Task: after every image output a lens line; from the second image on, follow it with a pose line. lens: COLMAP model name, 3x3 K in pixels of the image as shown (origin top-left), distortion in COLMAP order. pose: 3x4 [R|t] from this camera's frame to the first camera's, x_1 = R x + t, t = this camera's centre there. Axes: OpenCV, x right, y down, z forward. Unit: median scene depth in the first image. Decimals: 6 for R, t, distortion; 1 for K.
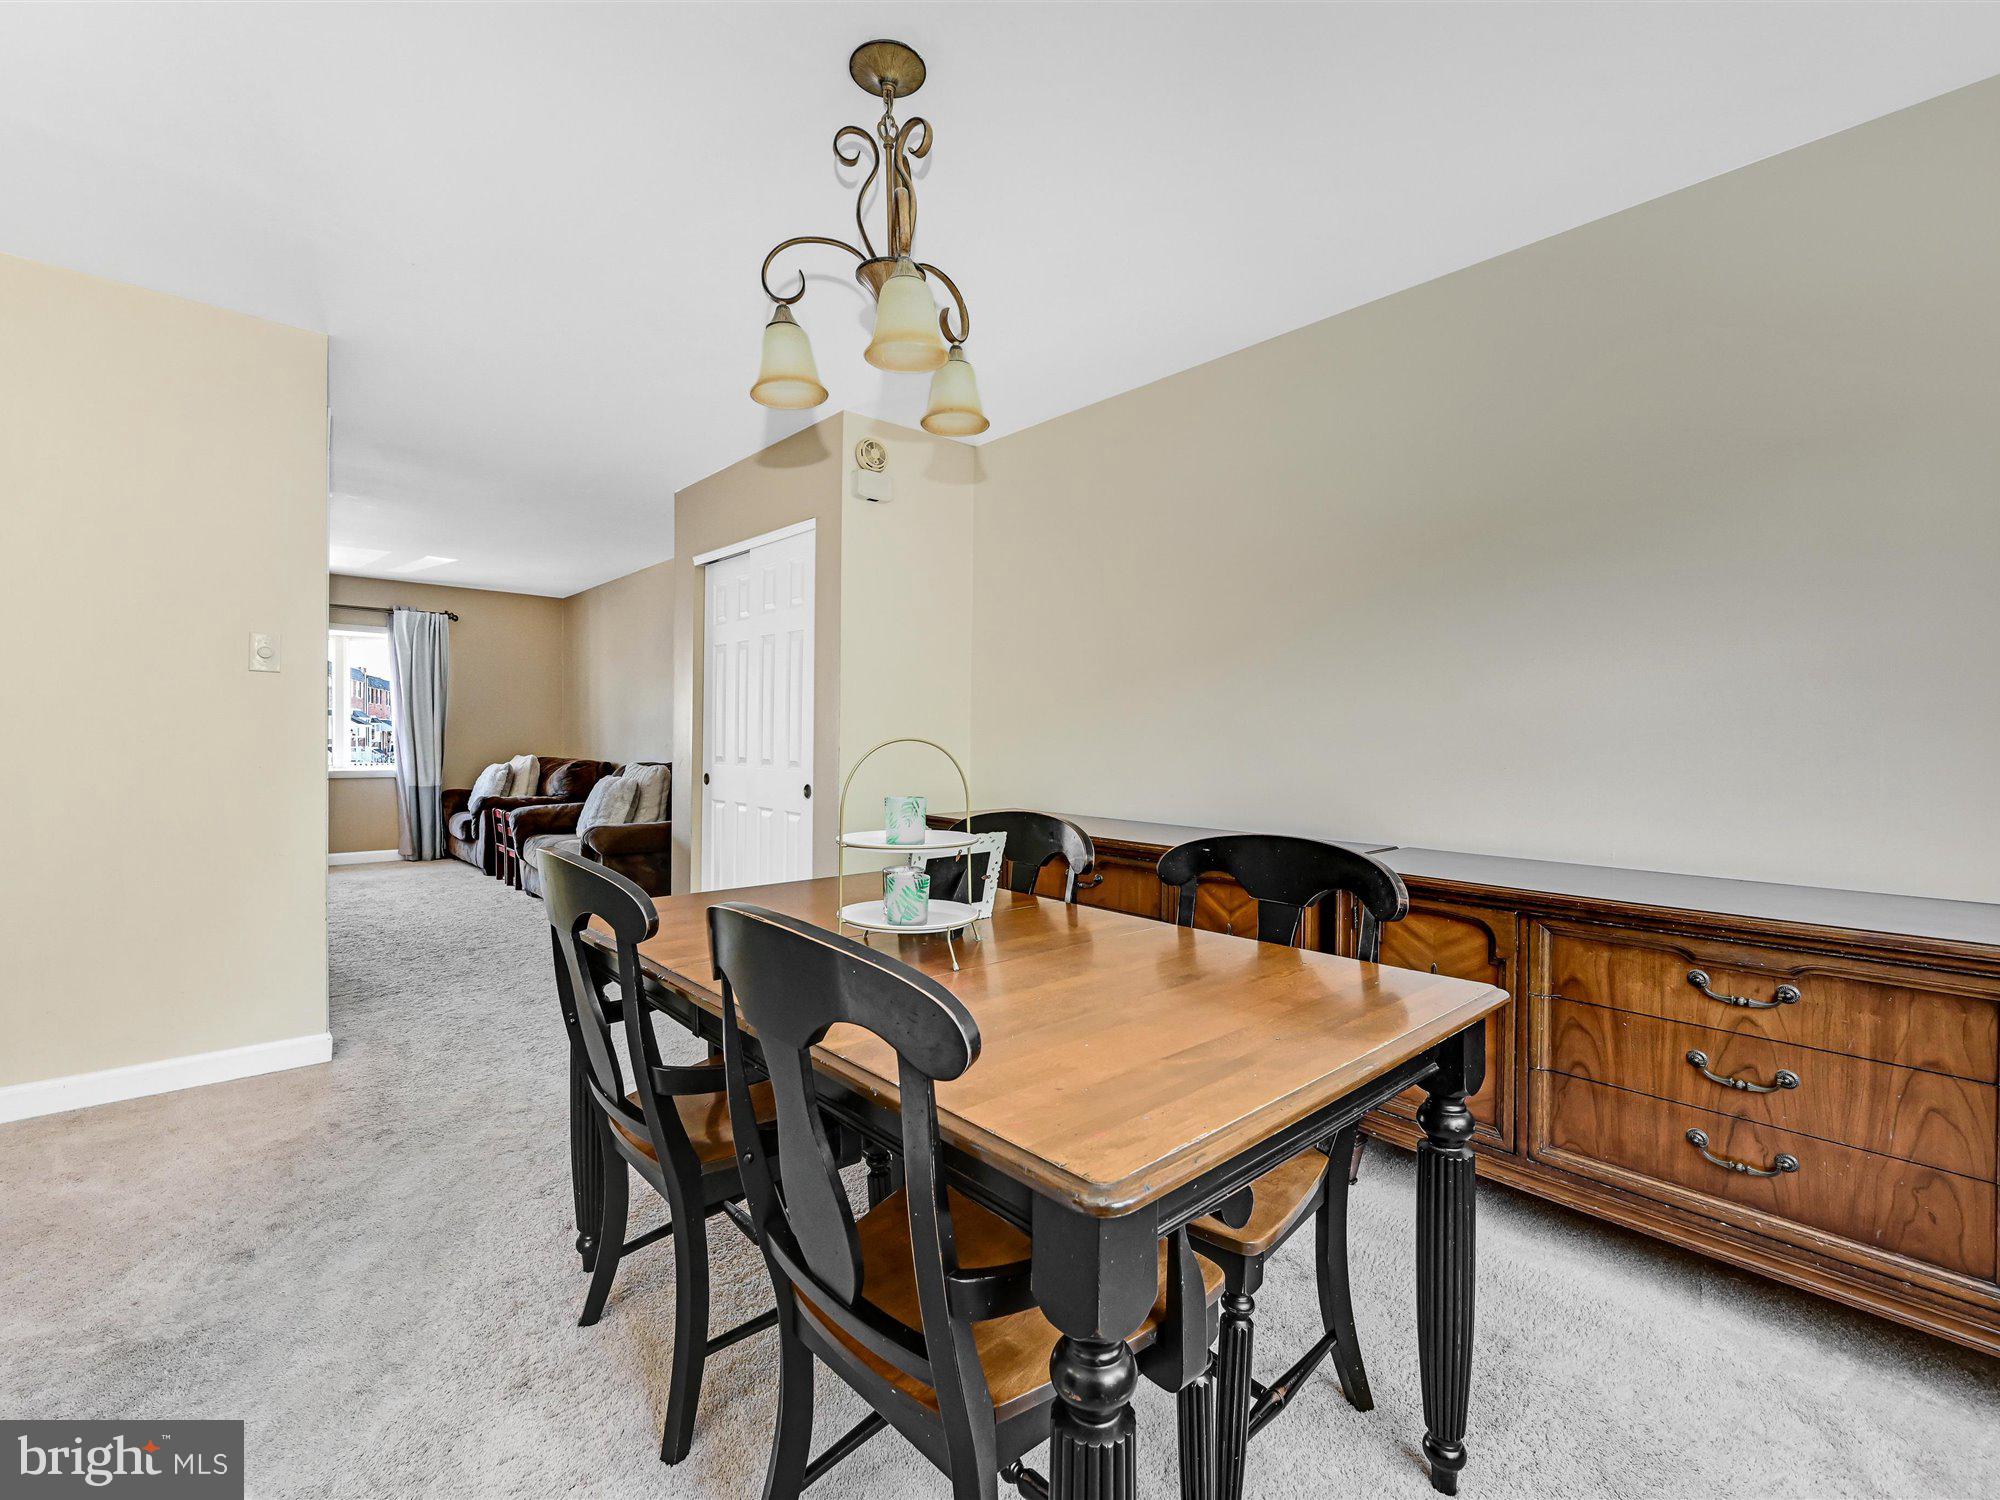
lens RADIAL K [[894.1, 0, 999.7], [0, 894.1, 739.1], [0, 0, 1]] dist [0.000200, 0.000077]
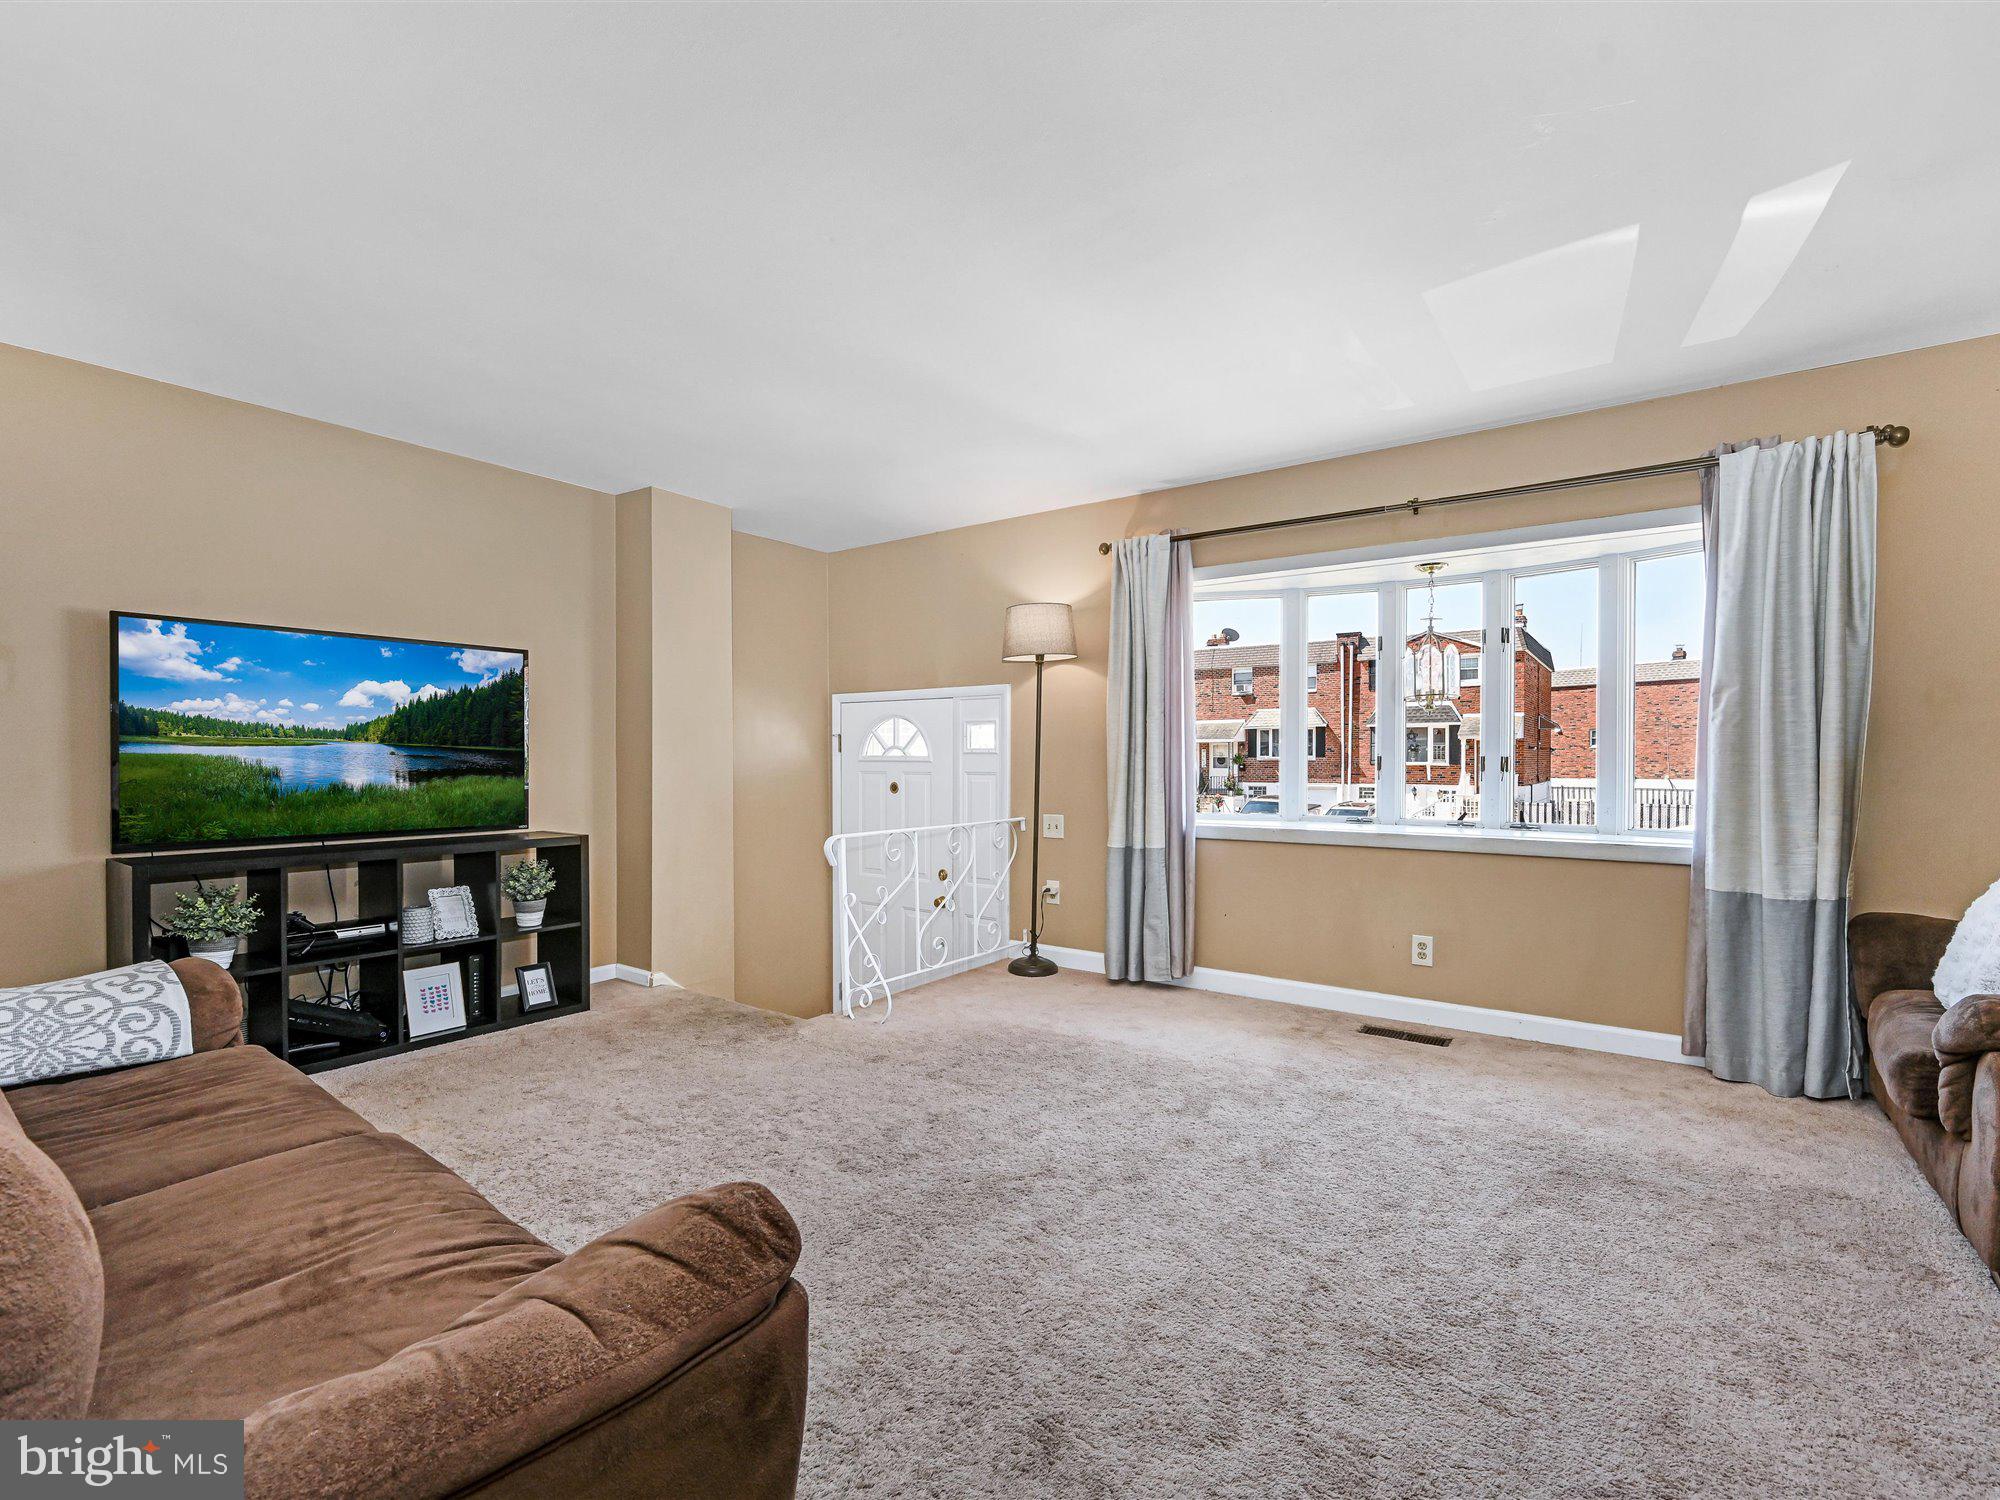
lens RADIAL K [[915.4, 0, 988.2], [0, 915.4, 796.4], [0, 0, 1]] dist [-0.002212, -0.000507]
pose [[0.209834, 0.031641, -0.977225, -0.330776], [0.002861, 0.999452, 0.032975, -0.005290], [0.977733, -0.009715, 0.209628, 0.577083]]
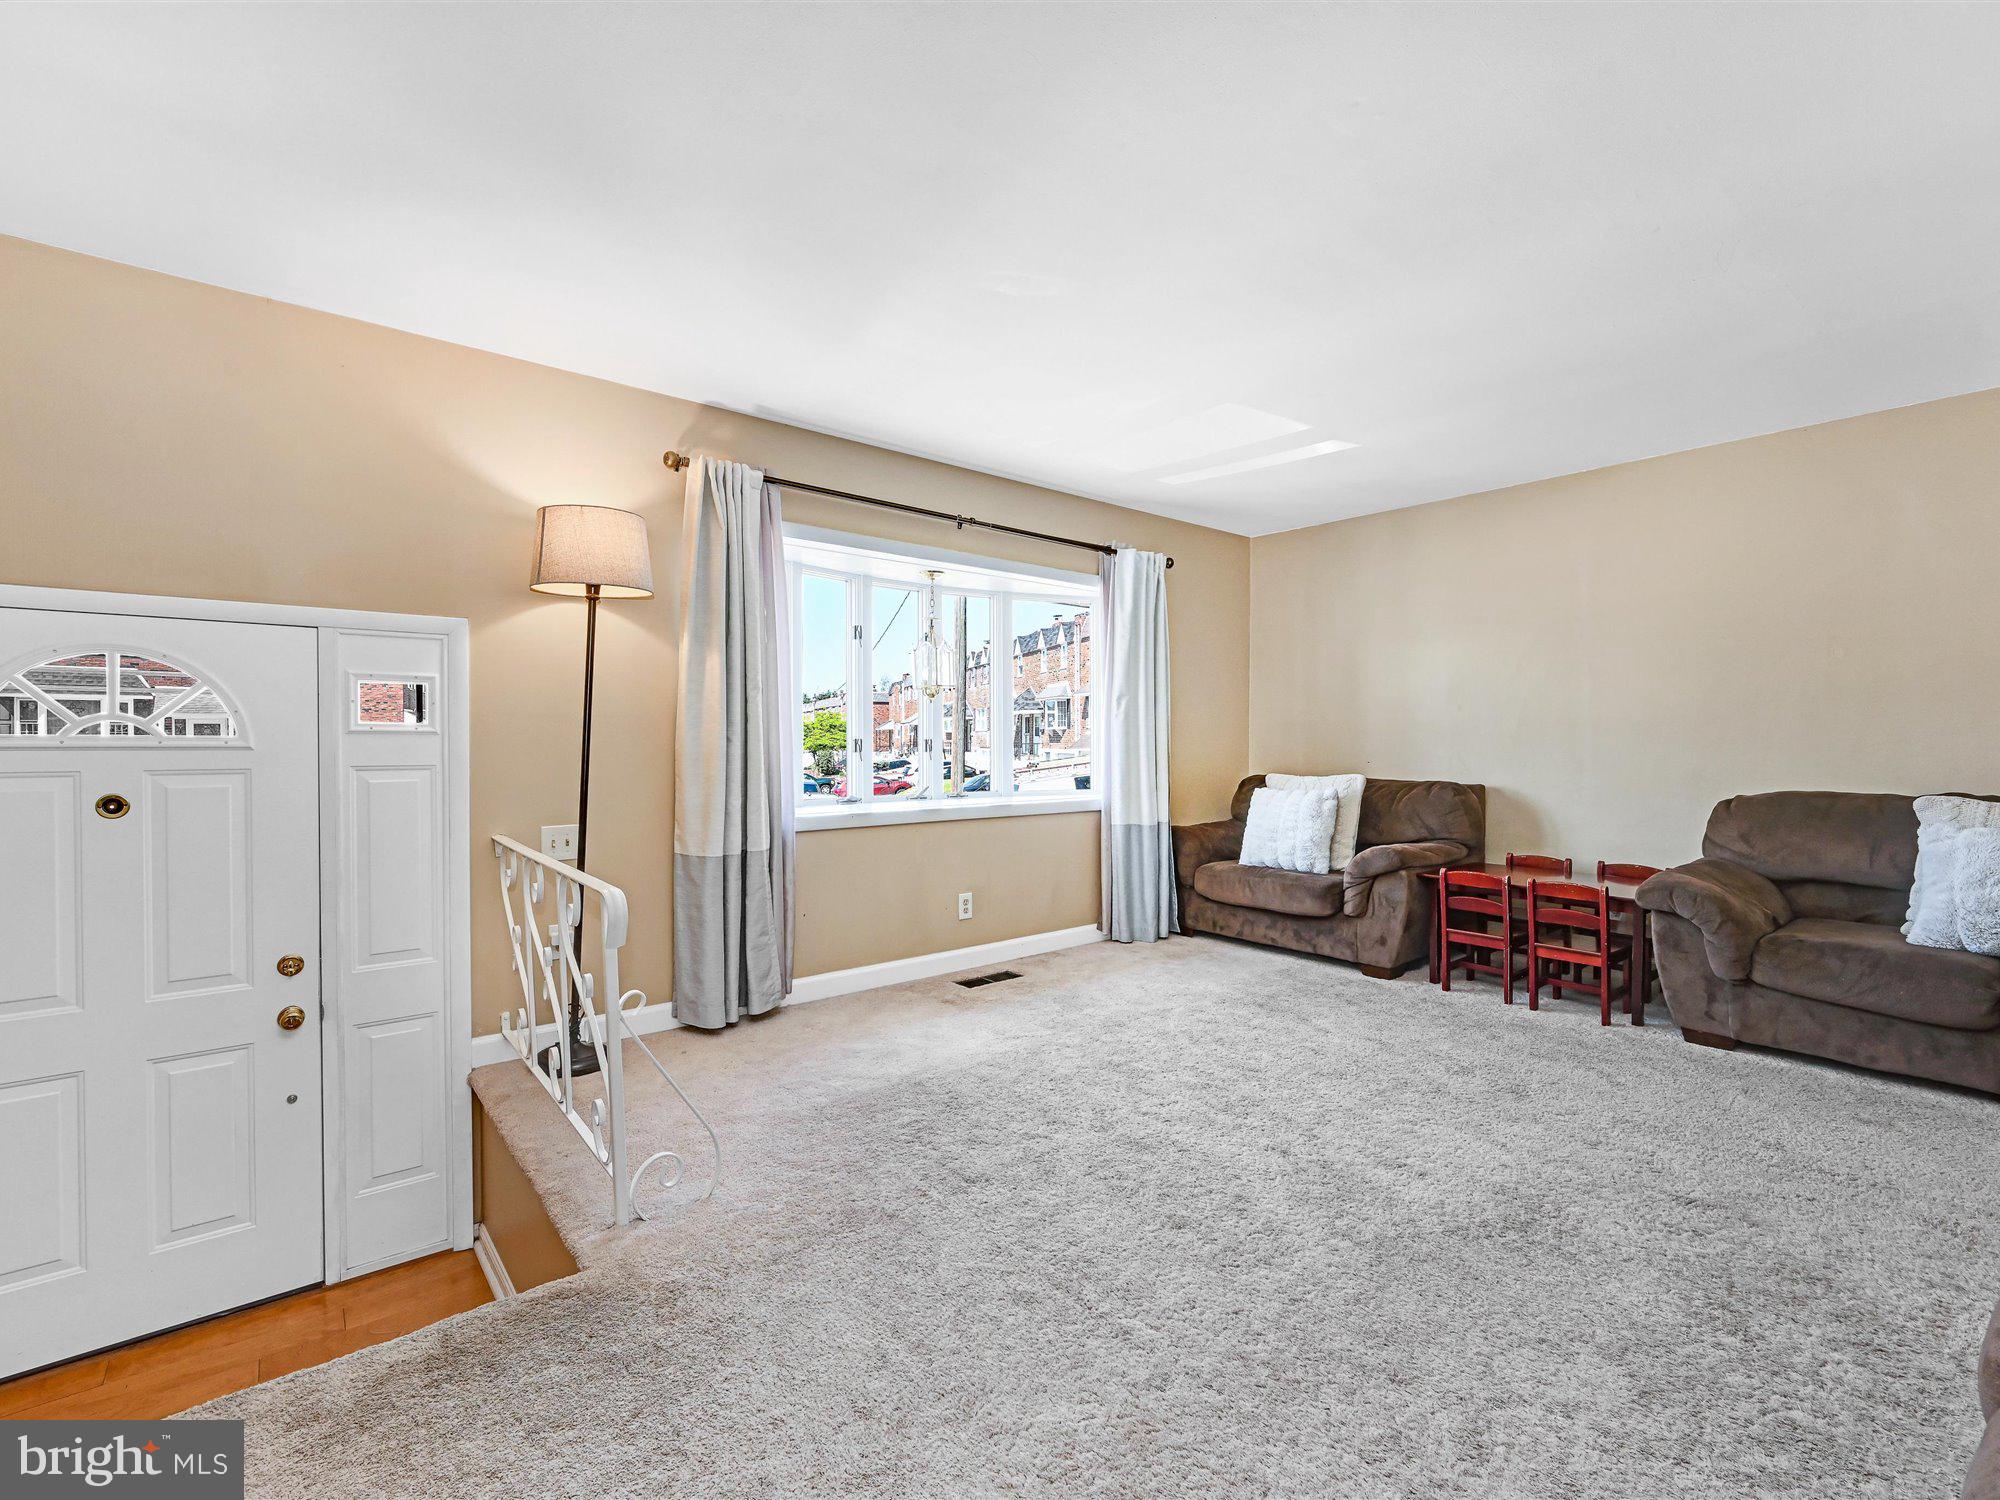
lens RADIAL K [[886.7, 0, 1004.7], [0, 886.7, 767.9], [0, 0, 1]] dist [0.000624, 0.000098]
pose [[0.999286, -0.010608, -0.036256, -0.720642], [0.011568, 0.999585, 0.026382, -0.006416], [0.035961, -0.026783, 0.998994, 0.352346]]
